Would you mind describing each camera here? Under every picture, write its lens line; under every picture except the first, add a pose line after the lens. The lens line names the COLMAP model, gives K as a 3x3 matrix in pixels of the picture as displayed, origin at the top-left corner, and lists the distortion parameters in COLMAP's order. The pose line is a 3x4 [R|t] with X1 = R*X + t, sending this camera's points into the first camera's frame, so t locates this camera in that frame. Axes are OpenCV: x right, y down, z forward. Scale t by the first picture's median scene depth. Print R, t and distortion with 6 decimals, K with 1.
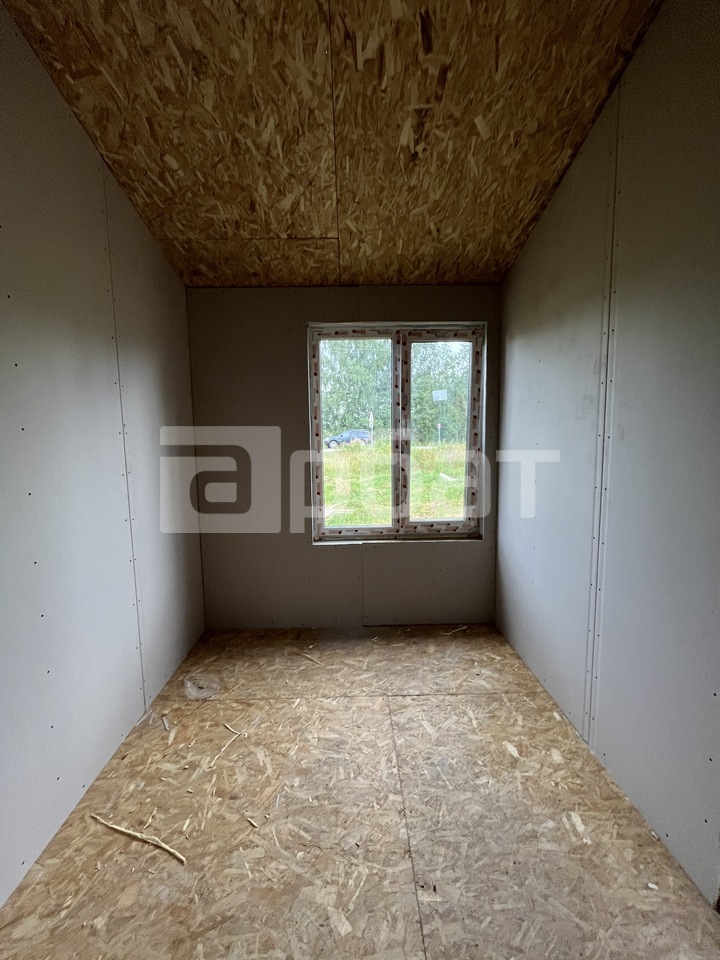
lens RADIAL K [[388.5, 0, 359.0], [0, 388.5, 475.5], [0, 0, 1]] dist [-0.003980, 0.000705]
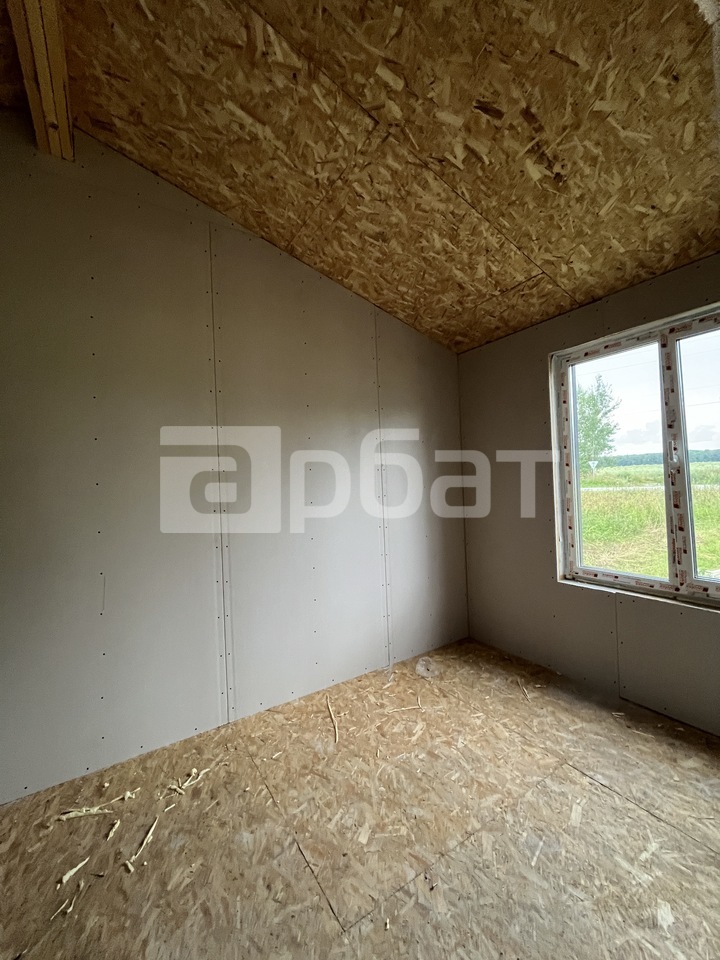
lens RADIAL K [[388.5, 0, 357.7], [0, 388.5, 475.9], [0, 0, 1]] dist [-0.003980, 0.000705]
pose [[0.524545, -0.017318, -0.851206, 0.633276], [-0.058716, 0.996677, -0.056461, 0.007329], [0.849355, 0.079596, 0.521785, 0.114447]]
